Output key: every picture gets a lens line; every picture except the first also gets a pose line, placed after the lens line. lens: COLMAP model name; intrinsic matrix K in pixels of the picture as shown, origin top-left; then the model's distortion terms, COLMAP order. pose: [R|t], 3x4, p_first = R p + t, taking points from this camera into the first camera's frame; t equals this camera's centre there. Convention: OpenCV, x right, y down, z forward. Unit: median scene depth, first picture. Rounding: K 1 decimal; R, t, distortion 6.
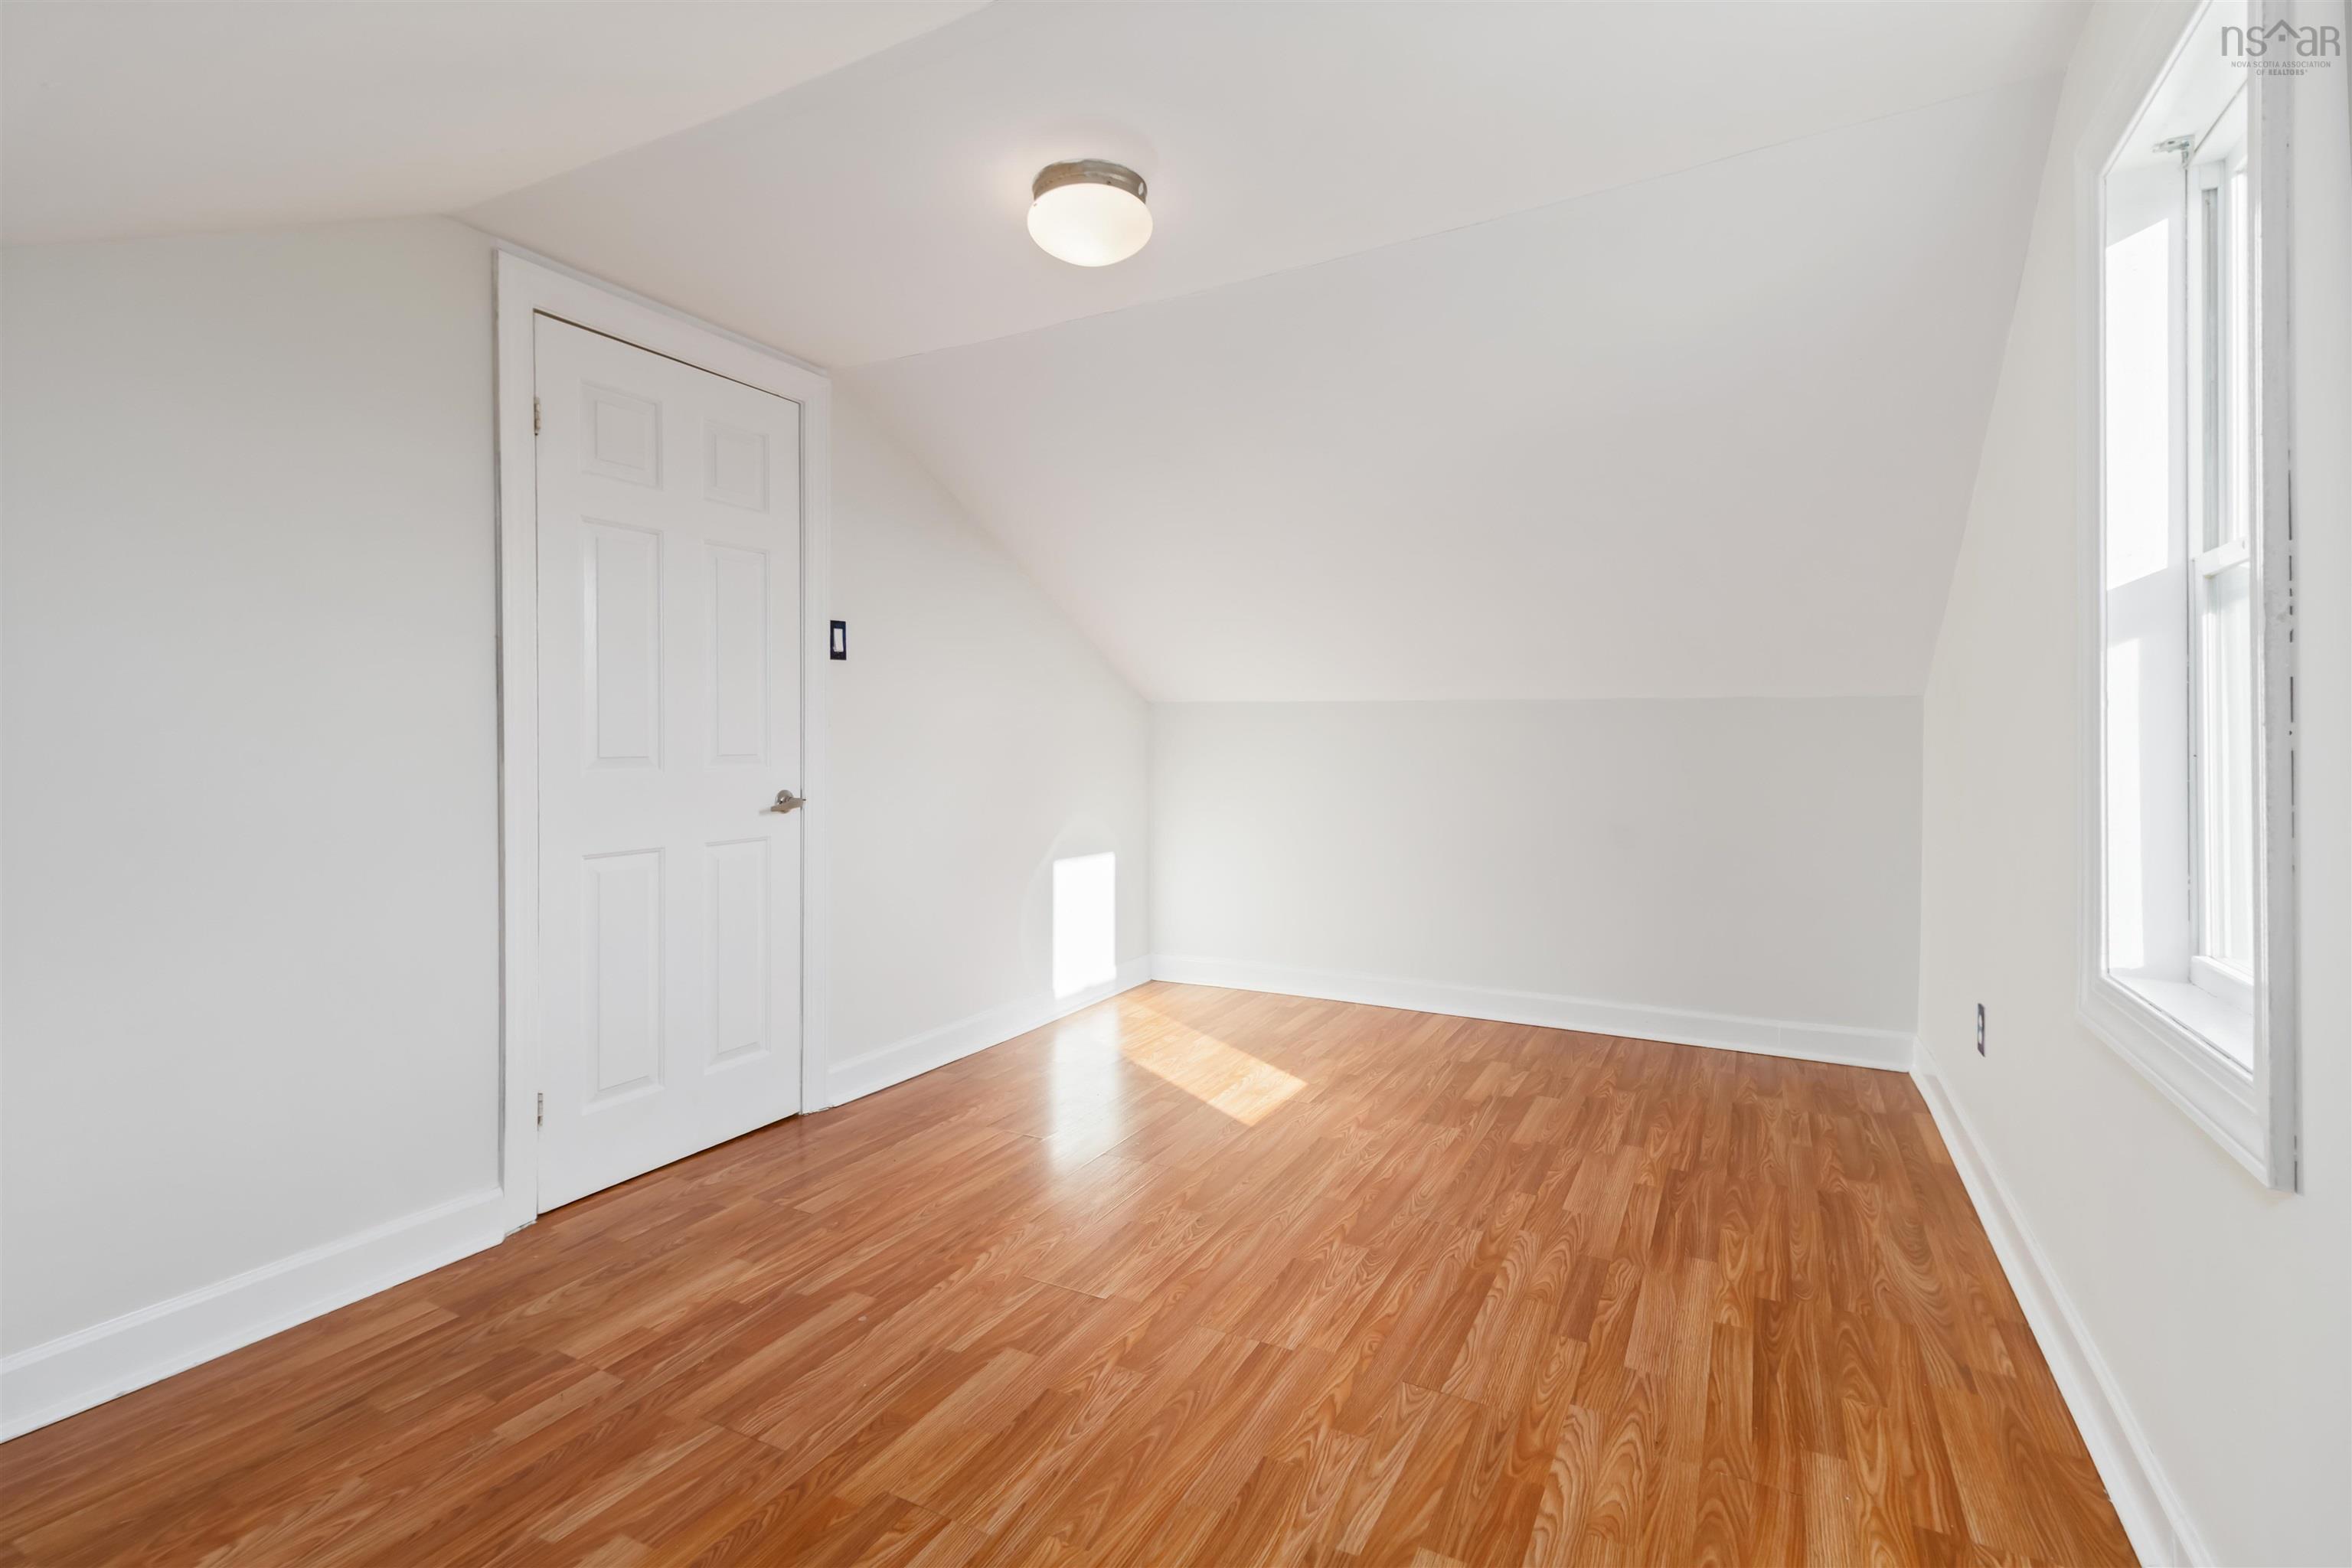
lens RADIAL K [[1105.2, 0, 1185.1], [0, 1105.2, 769.2], [0, 0, 1]] dist [0.004523, 0.000496]
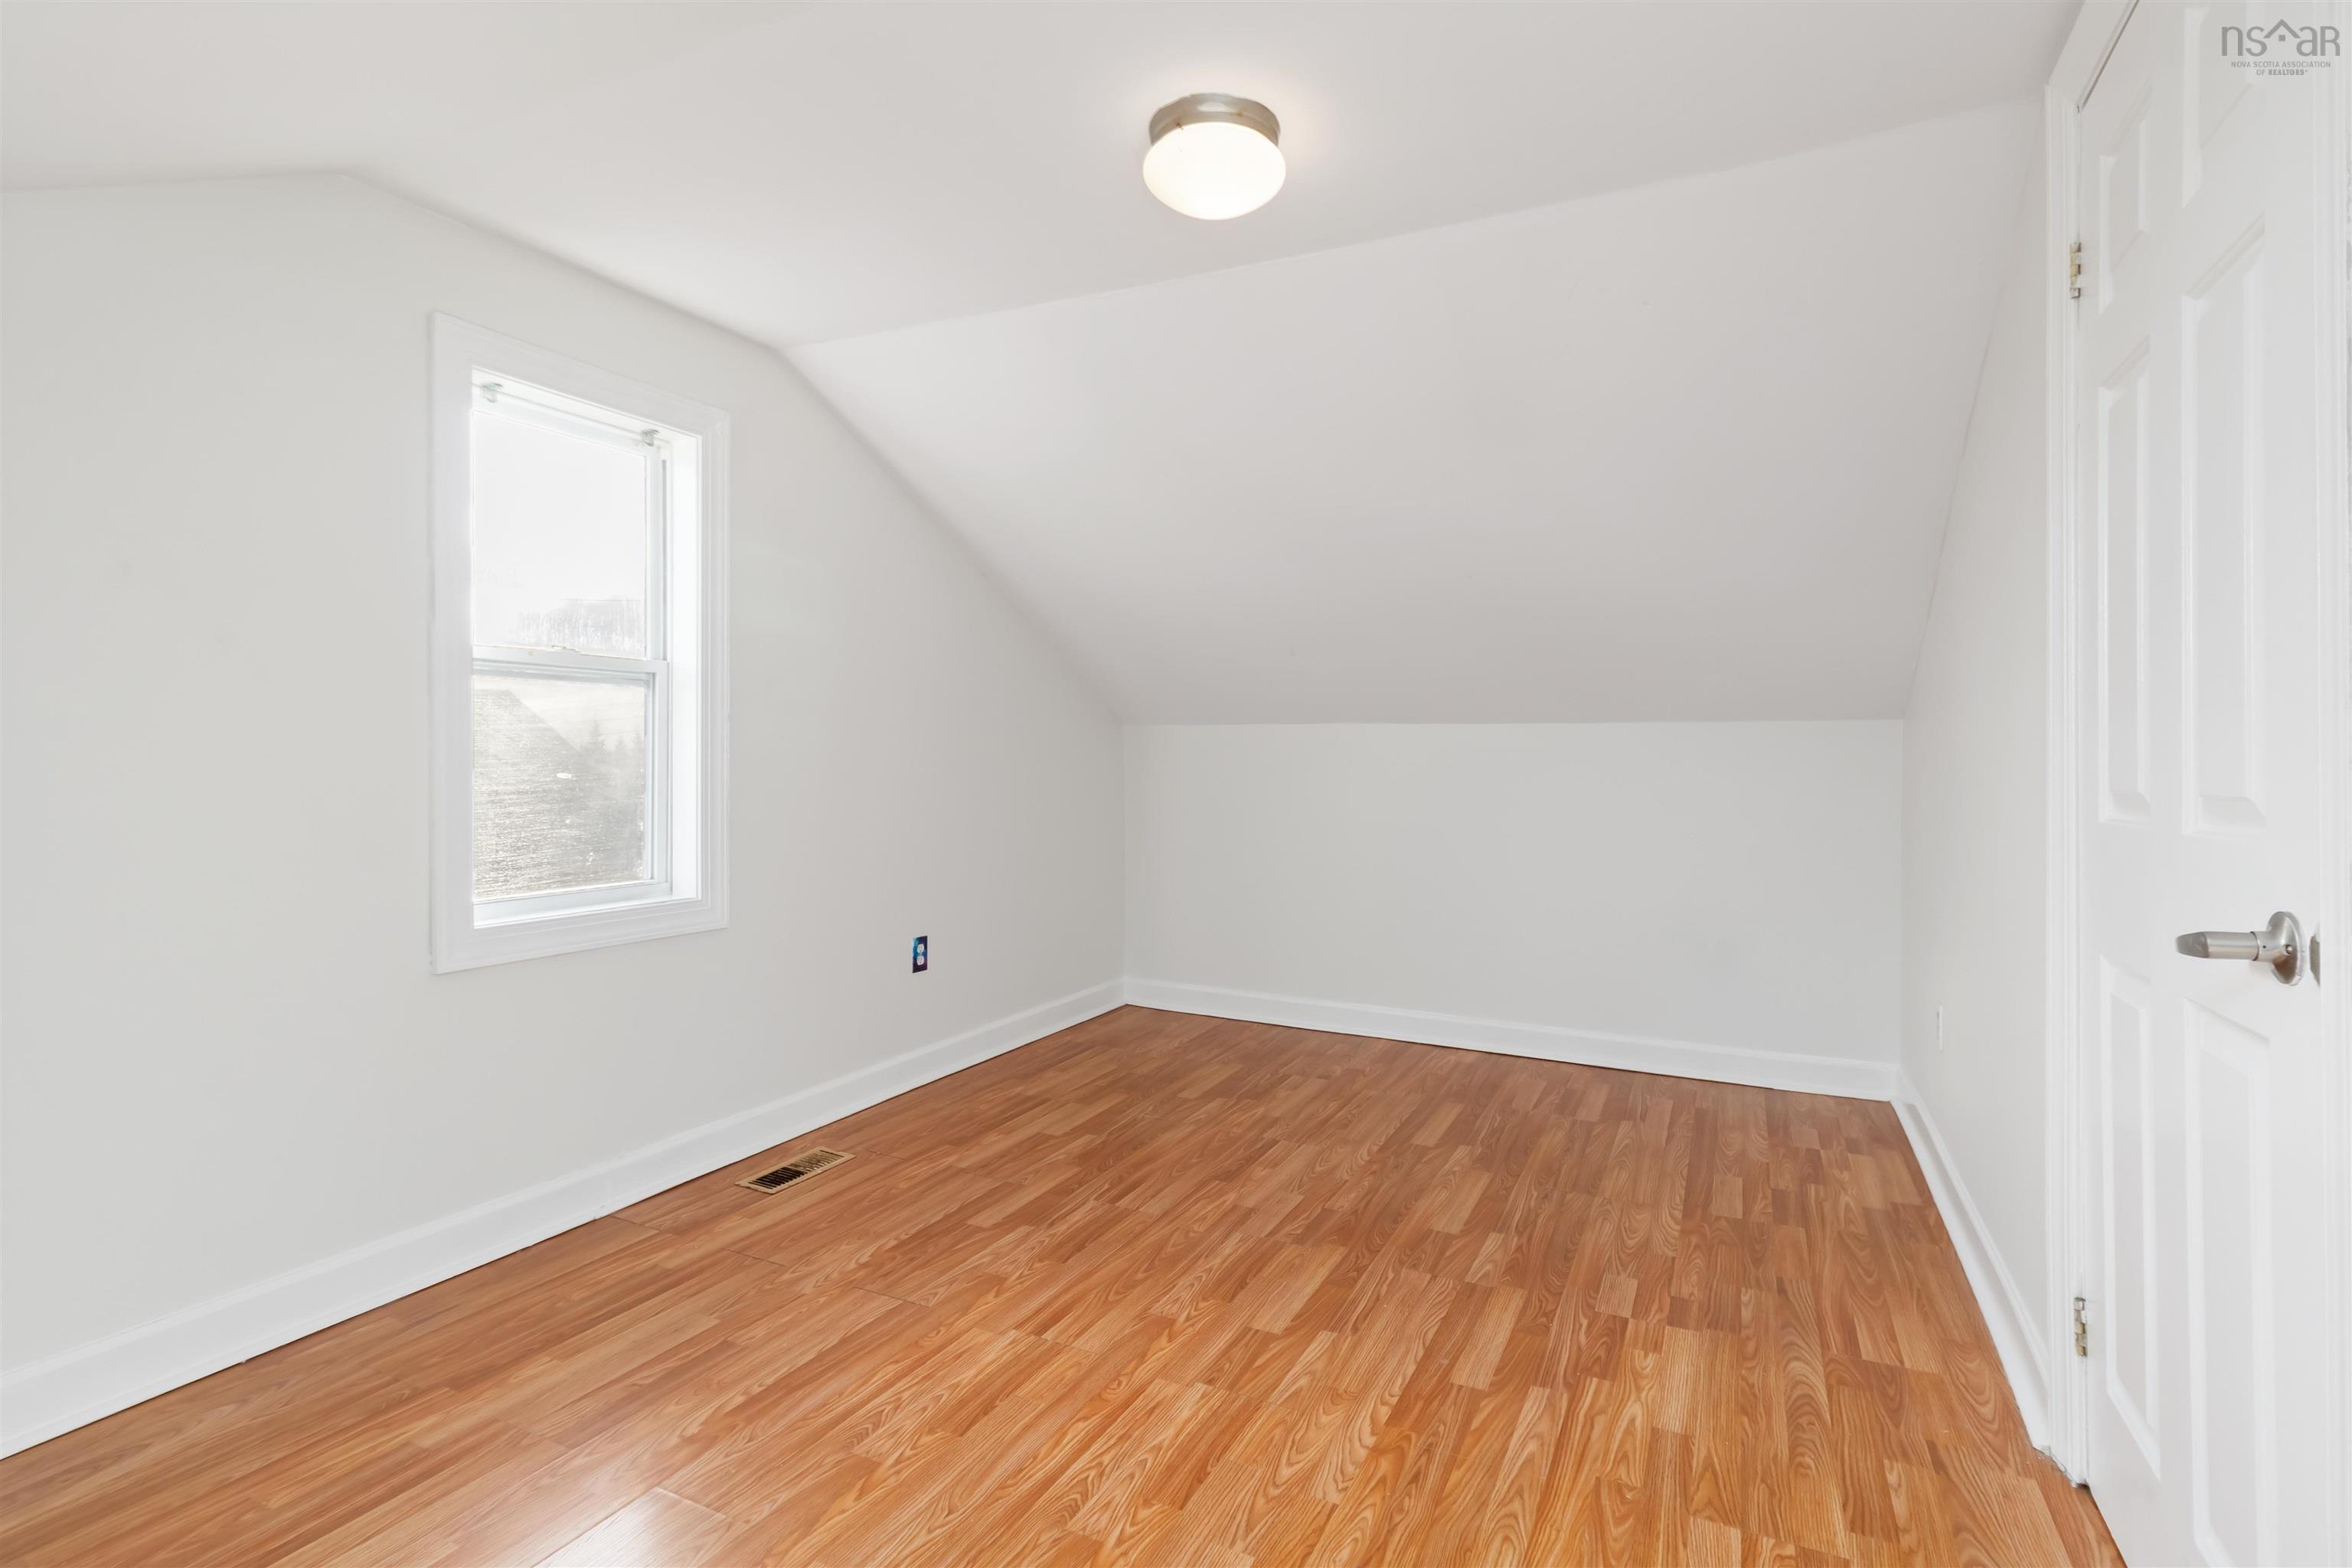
lens RADIAL K [[1105.2, 0, 1185.1], [0, 1105.2, 769.2], [0, 0, 1]] dist [0.004523, 0.000496]
pose [[-0.999814, -0.000747, -0.019274, -0.049256], [-0.001347, 0.999515, 0.031125, -0.051861], [0.019241, 0.031145, -0.999330, 2.064418]]
